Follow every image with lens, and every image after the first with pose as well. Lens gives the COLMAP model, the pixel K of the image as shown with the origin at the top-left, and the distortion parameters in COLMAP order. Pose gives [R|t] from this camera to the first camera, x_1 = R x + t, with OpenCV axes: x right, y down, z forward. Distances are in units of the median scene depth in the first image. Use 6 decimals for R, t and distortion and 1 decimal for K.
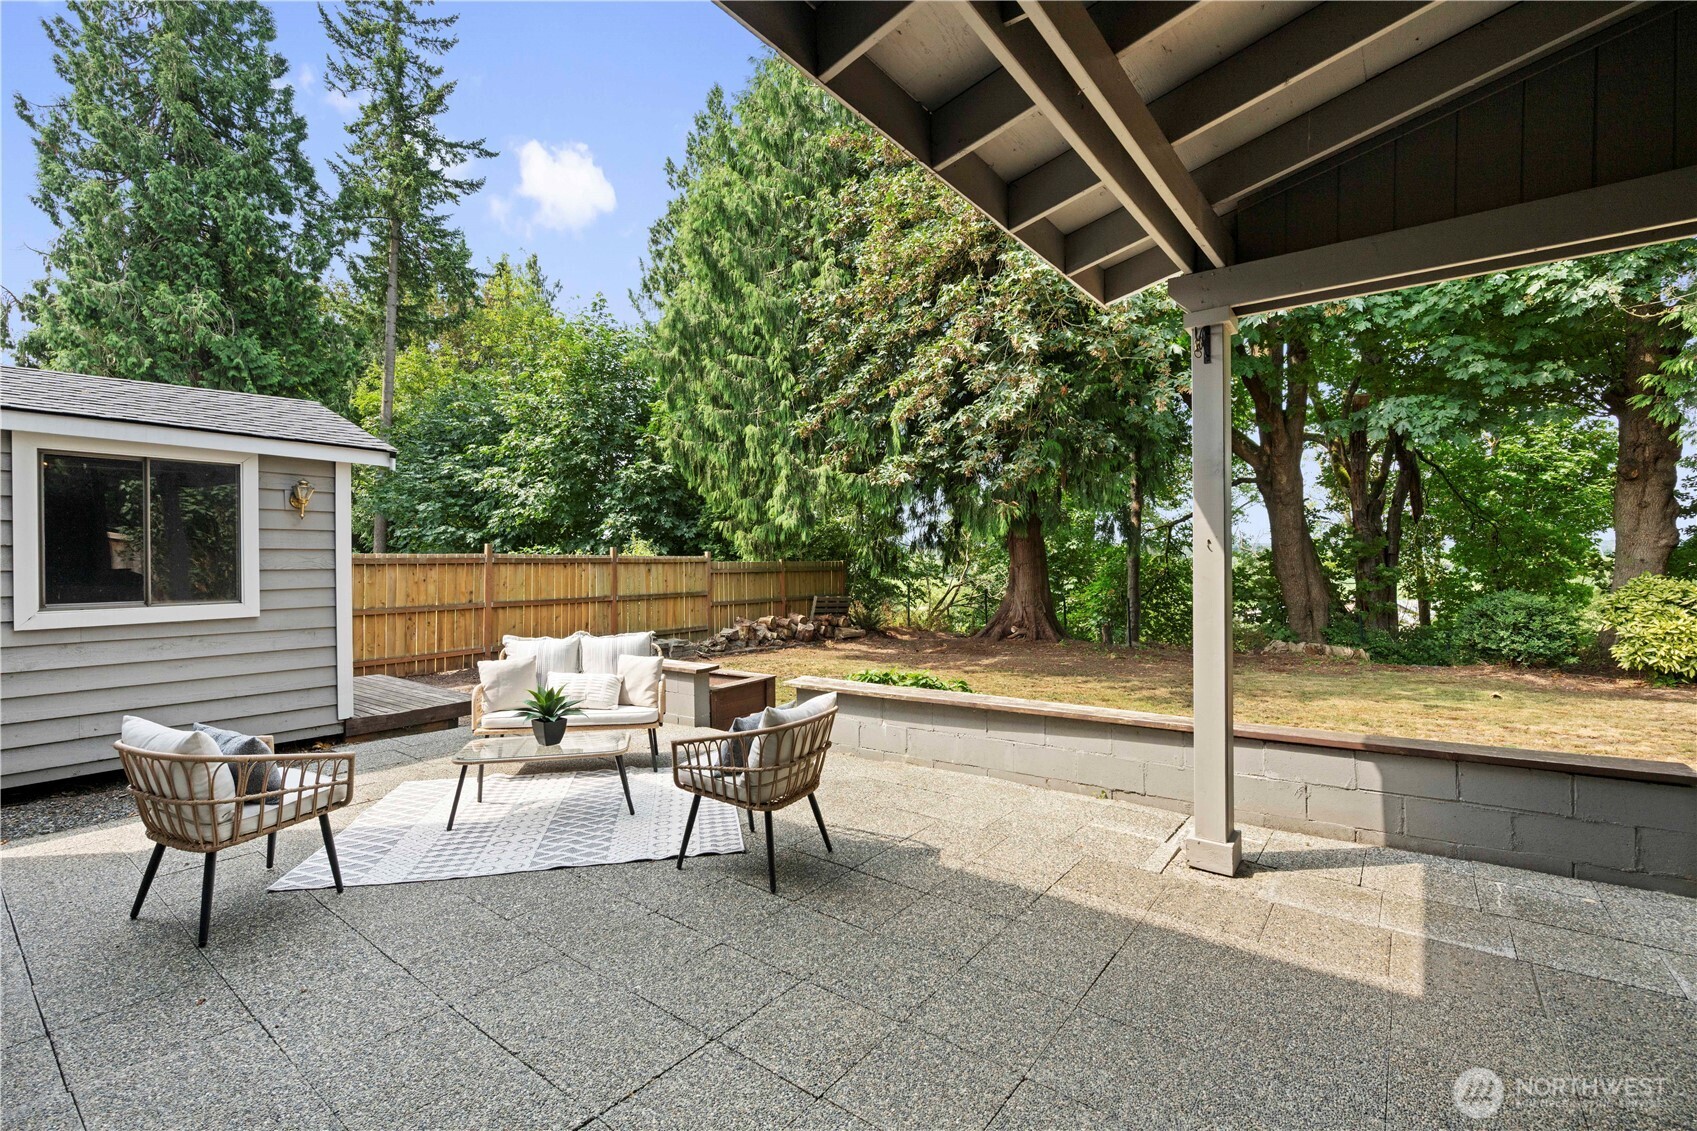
lens RADIAL K [[744.9, 0, 848.5], [0, 744.9, 565.5], [0, 0, 1]] dist [0.017199, -0.010437]
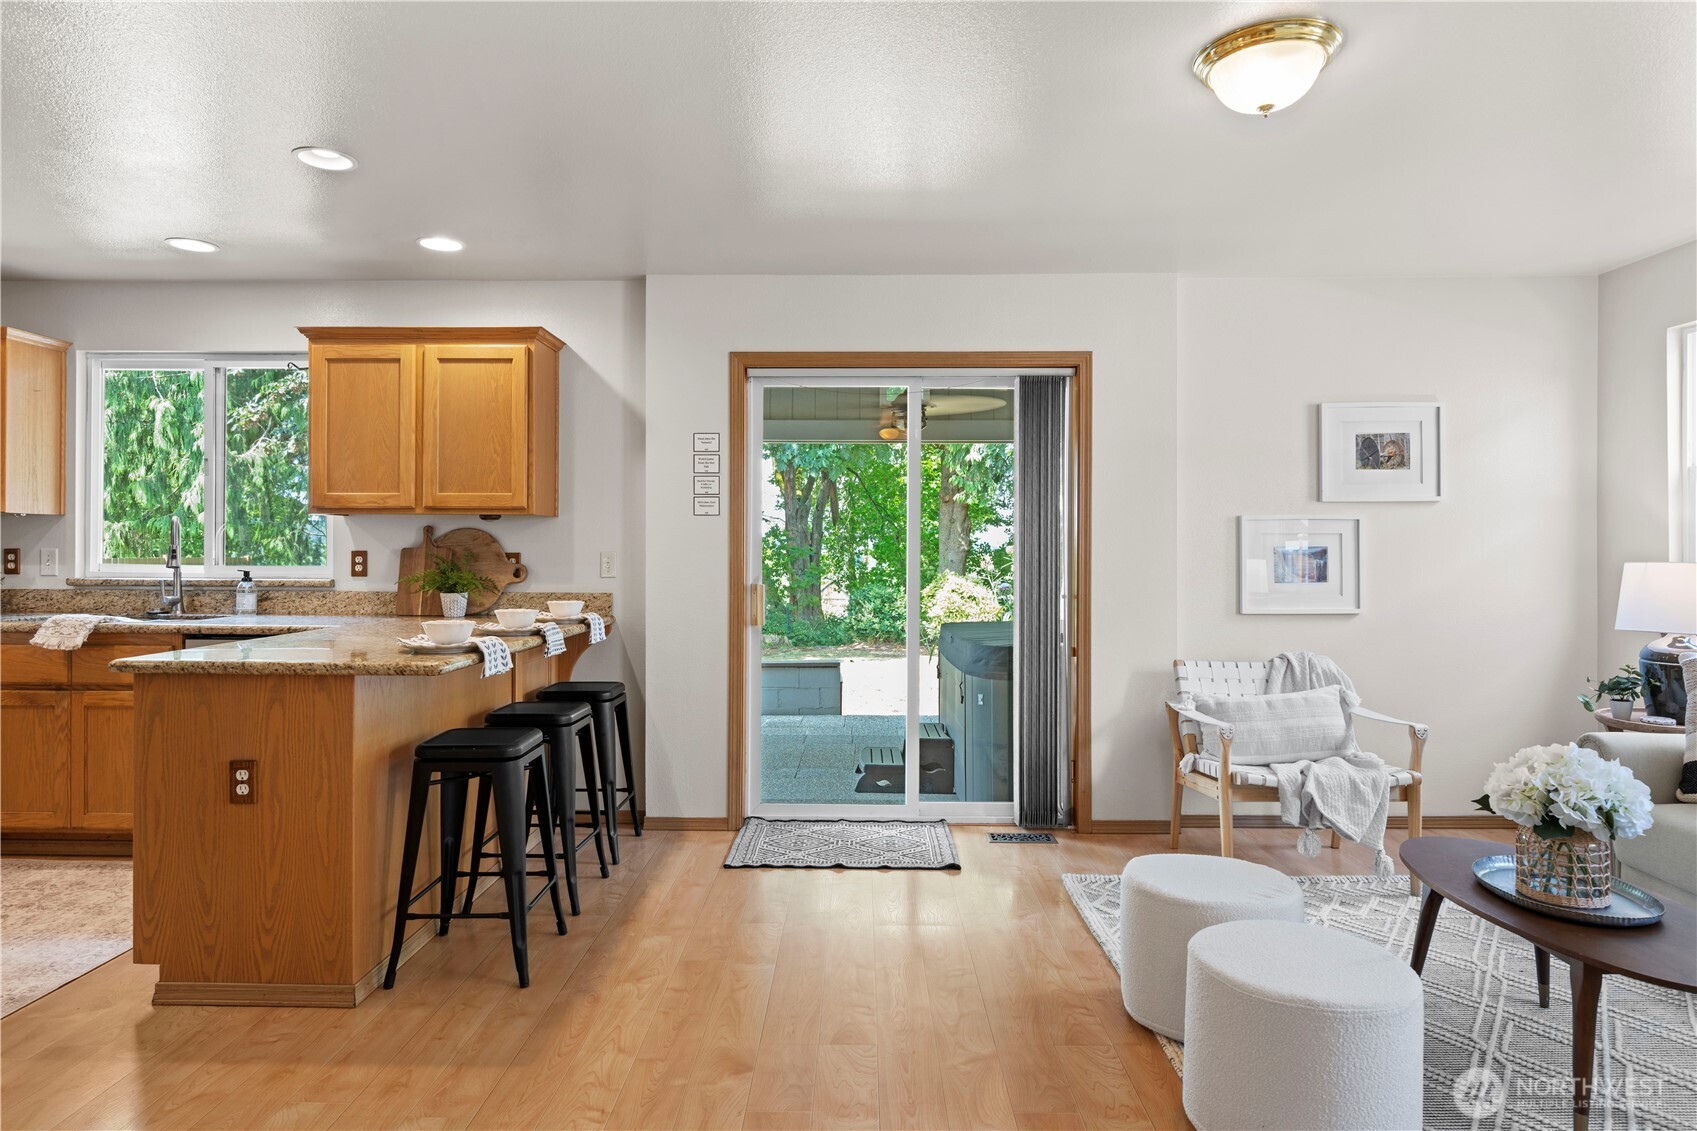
lens RADIAL K [[981.3, 0, 850.7], [0, 981.3, 556.2], [0, 0, 1]] dist [0.001384, -0.001055]
pose [[0.812757, 0.002849, 0.582596, -0.093766], [-0.001063, 0.999994, -0.003408, -0.005596], [-0.582602, 0.002151, 0.812755, -0.232175]]
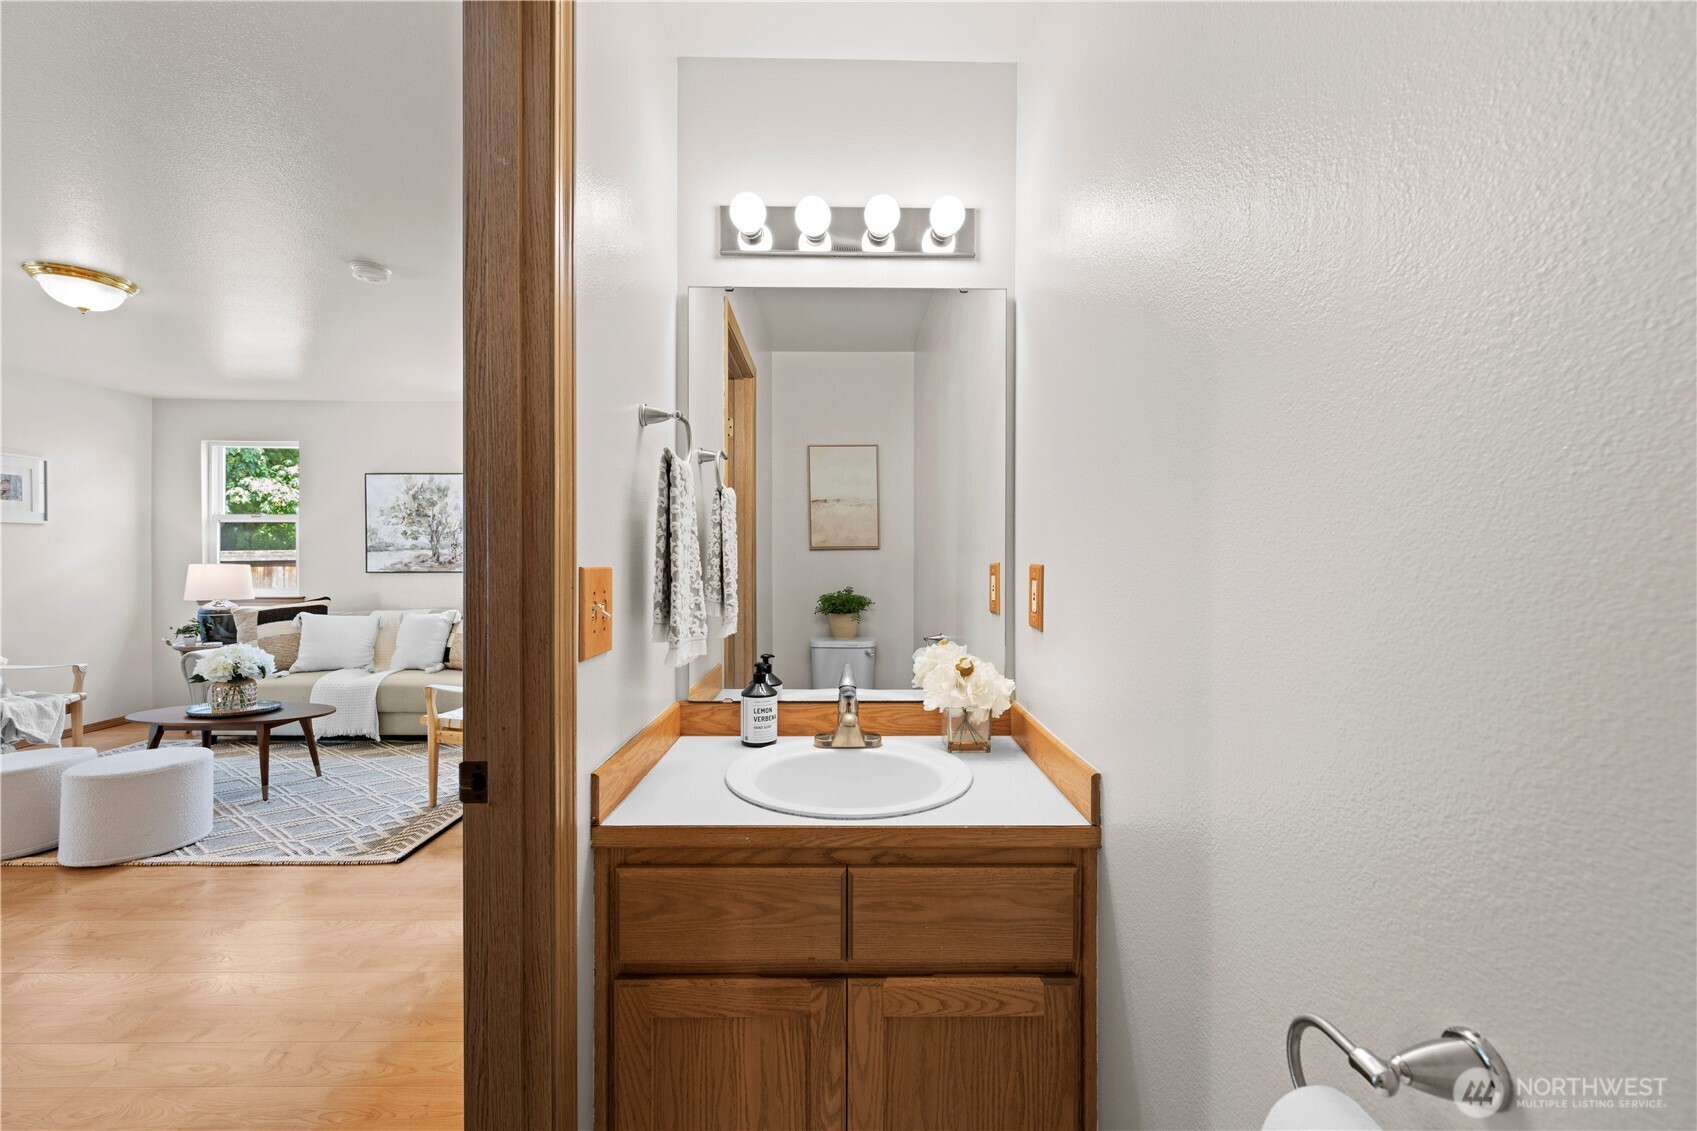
lens RADIAL K [[677.5, 0, 848.5], [0, 677.5, 565.5], [0, 0, 1]] dist [0.000093, 0.000301]
pose [[-0.599091, -0.003707, 0.800672, -0.197839], [0.003210, 0.999970, 0.007031, -0.005581], [-0.800674, 0.006782, -0.599062, -0.210413]]
